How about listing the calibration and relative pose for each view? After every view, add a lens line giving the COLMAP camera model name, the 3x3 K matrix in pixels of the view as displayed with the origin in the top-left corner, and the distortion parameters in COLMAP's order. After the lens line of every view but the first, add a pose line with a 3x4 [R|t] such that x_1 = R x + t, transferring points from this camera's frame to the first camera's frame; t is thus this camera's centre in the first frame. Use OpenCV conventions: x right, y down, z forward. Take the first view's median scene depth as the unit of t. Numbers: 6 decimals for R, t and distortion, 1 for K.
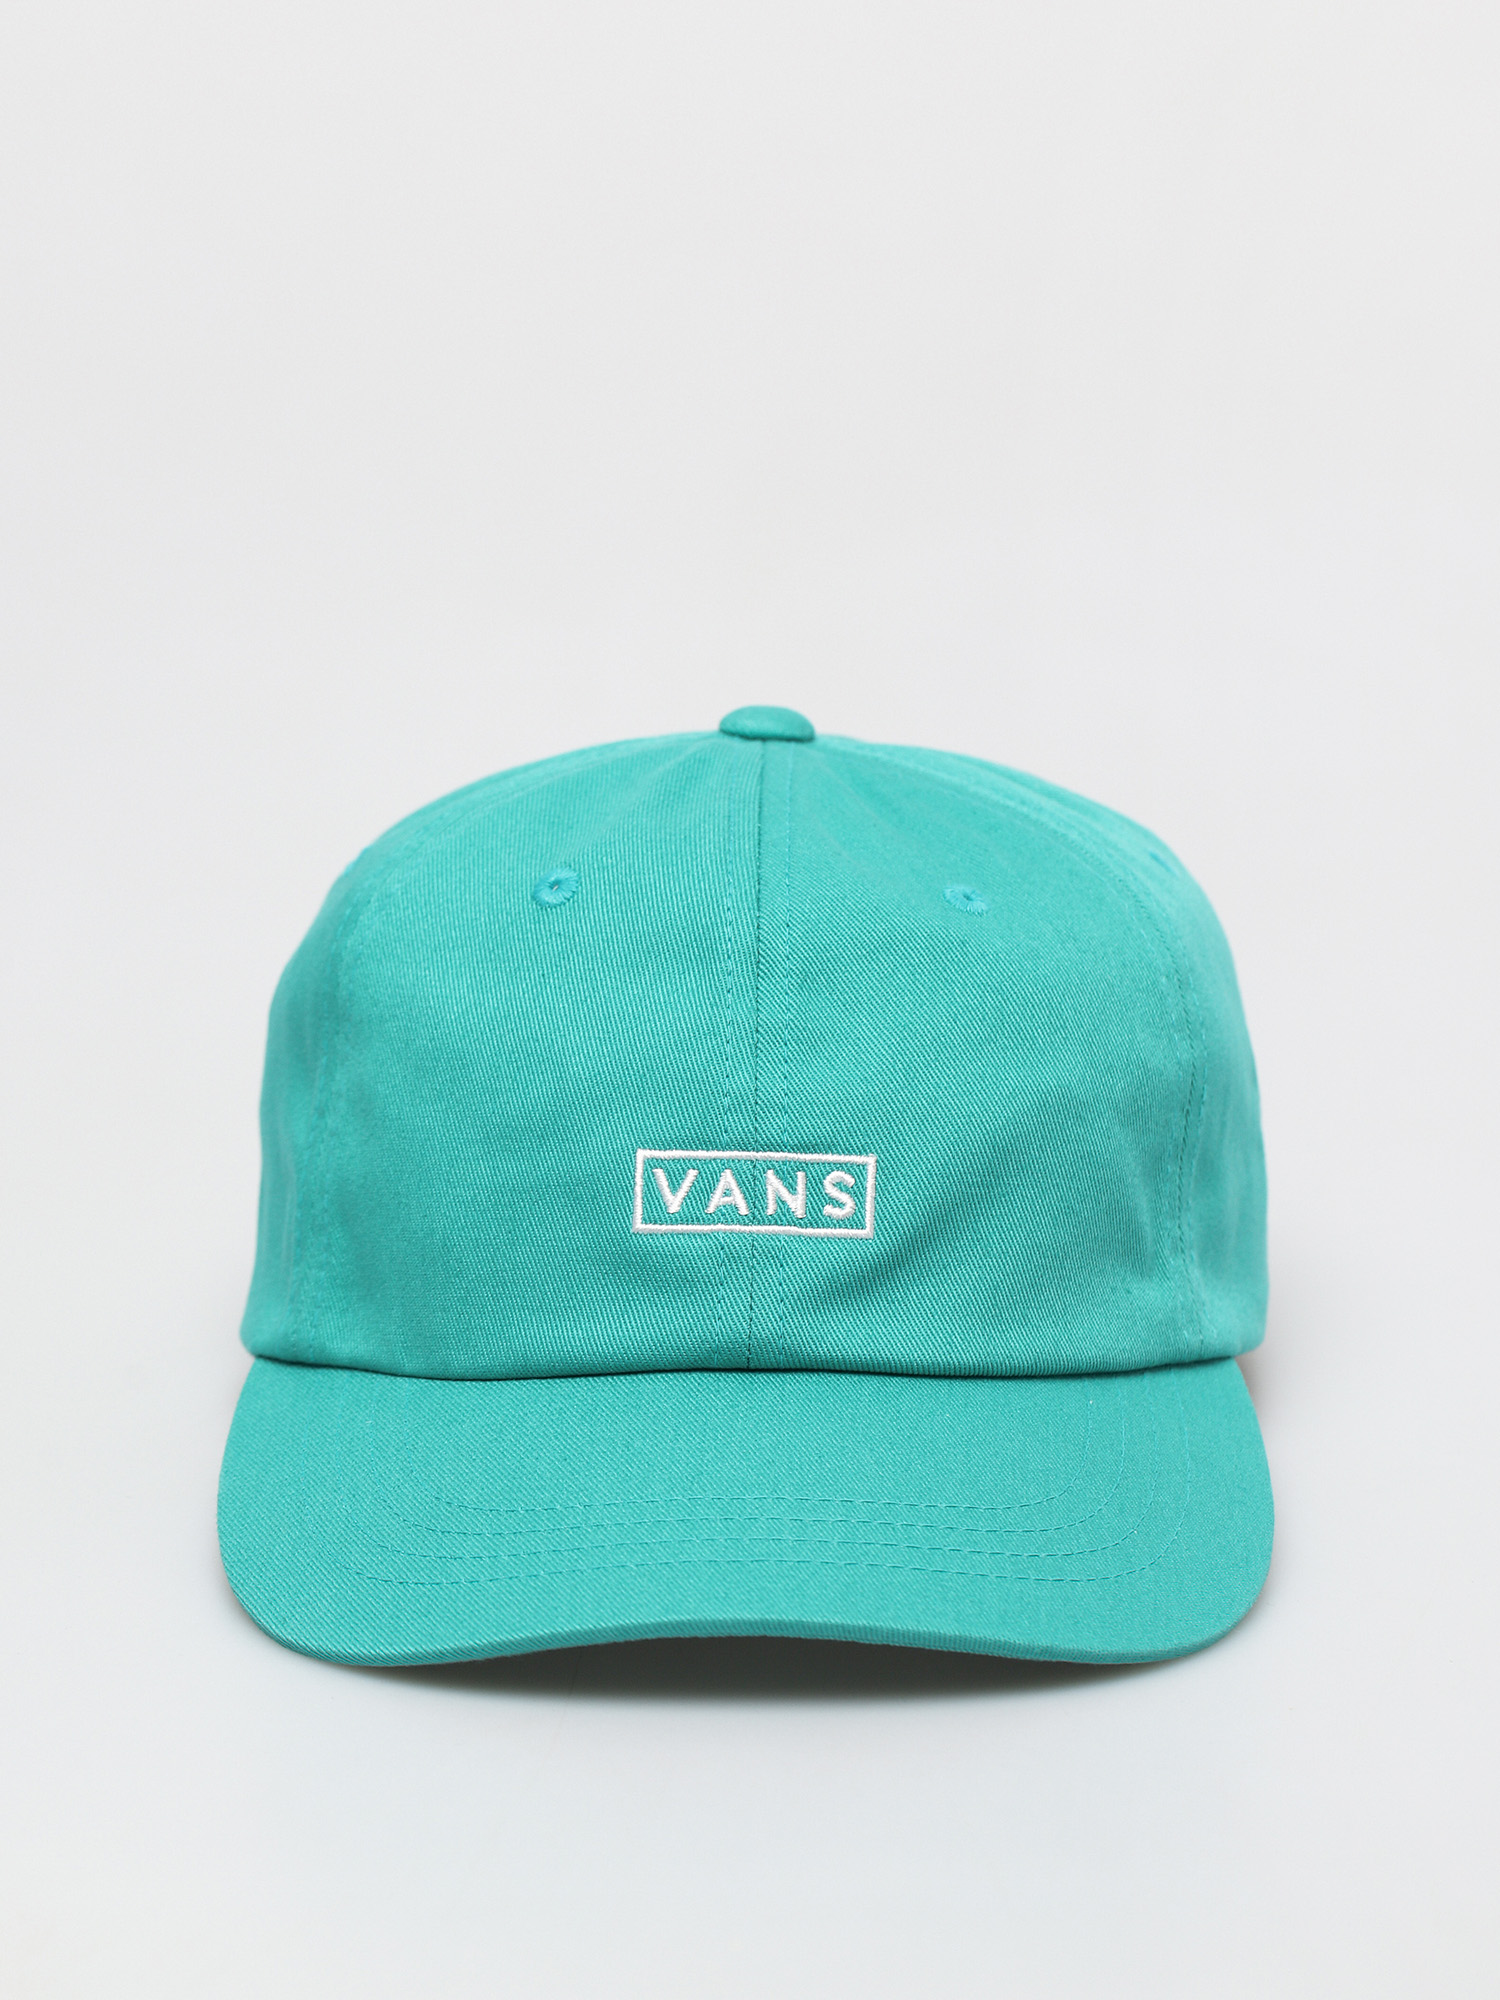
lens RADIAL K [[7072.9, 0, 750.0], [0, 7072.9, 1000.0], [0, 0, 1]] dist [0.068155, -0.161942]
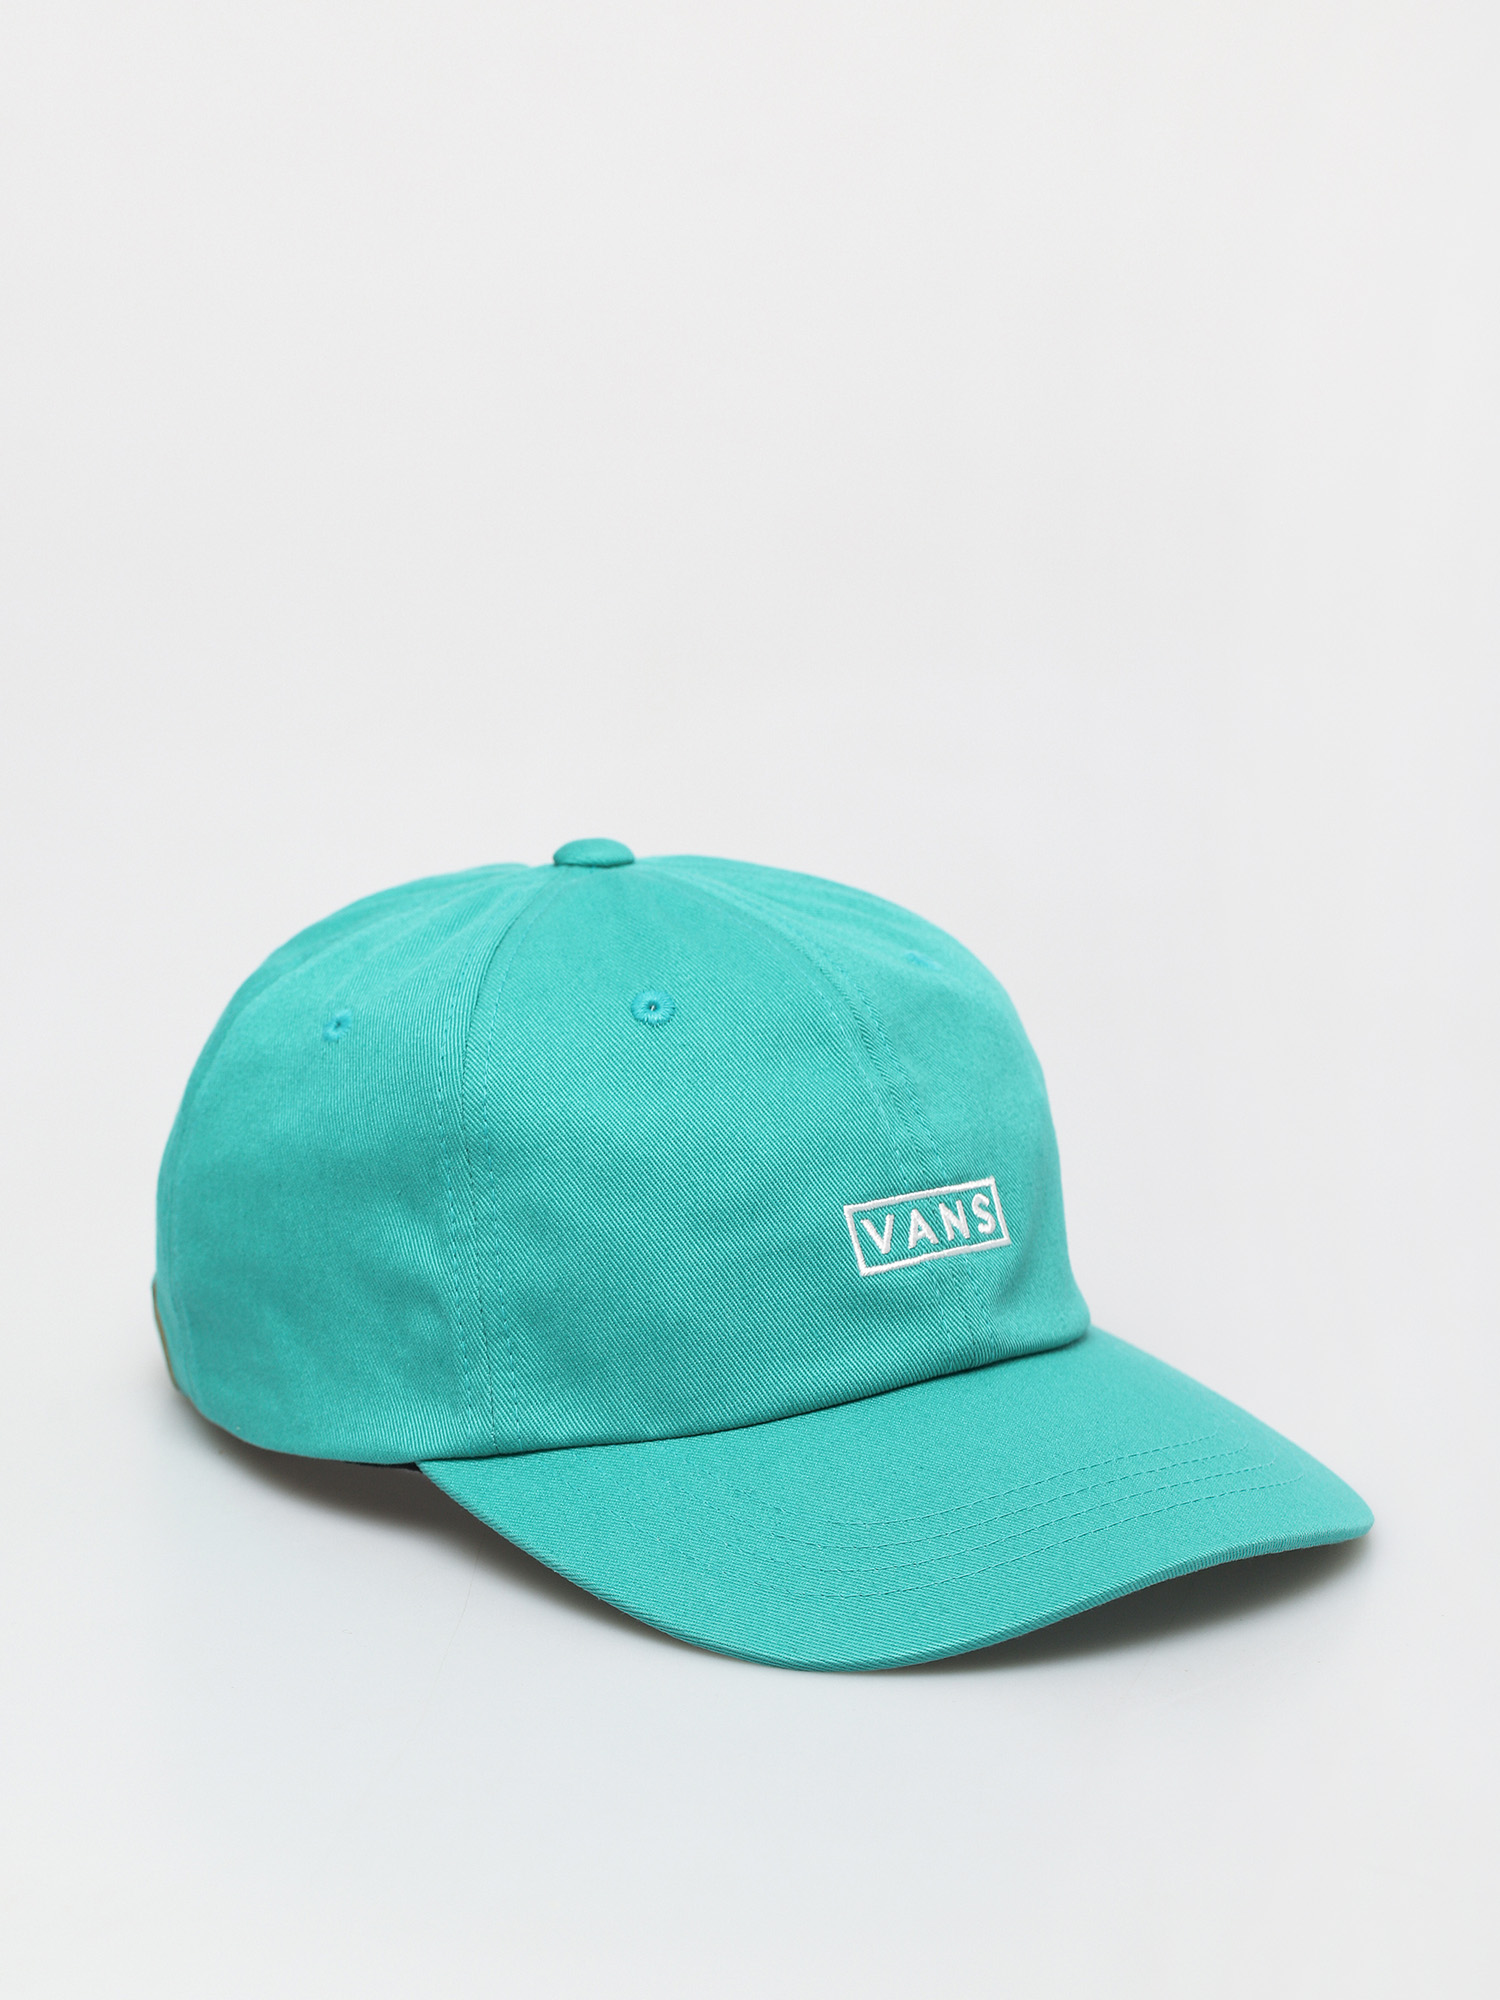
lens RADIAL K [[7072.9, 0, 750.0], [0, 7072.9, 1000.0], [0, 0, 1]] dist [0.068155, -0.161942]
pose [[0.741621, -0.157081, 0.652169, -0.797772], [0.152200, 0.986245, 0.064470, -0.092257], [-0.653325, 0.051447, 0.755328, 0.112187]]
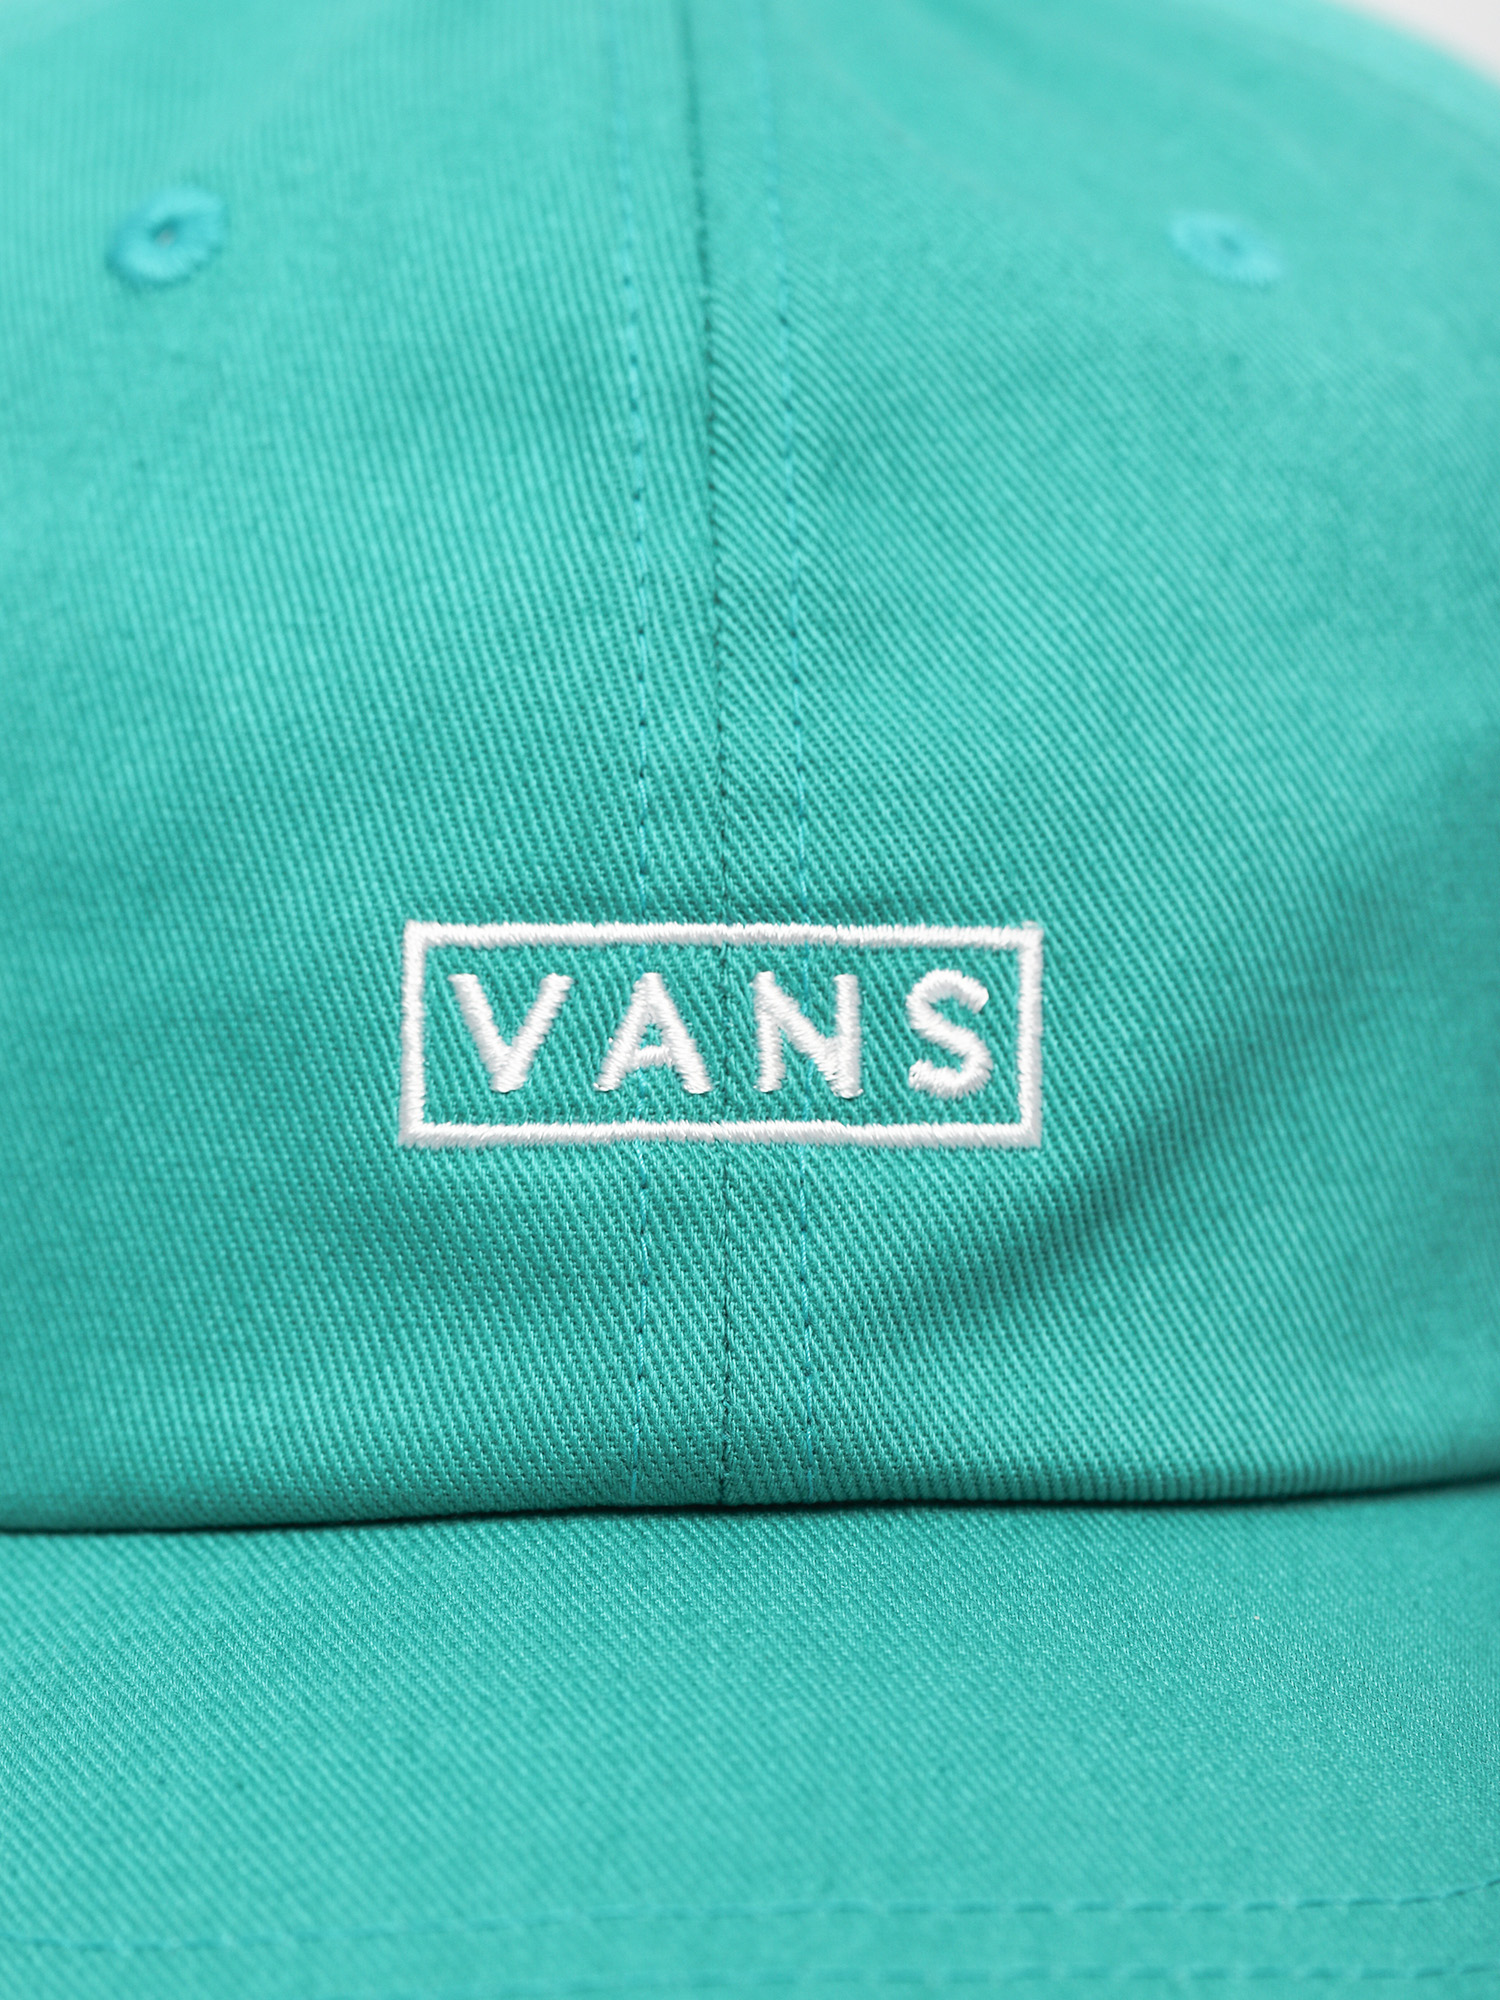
lens RADIAL K [[7072.9, 0, 750.0], [0, 7072.9, 1000.0], [0, 0, 1]] dist [0.068155, -0.161942]
pose [[0.997724, -0.022671, 0.063502, -0.021735], [0.018639, 0.997815, 0.063389, 0.001769], [-0.064800, -0.062061, 0.995967, 0.625838]]
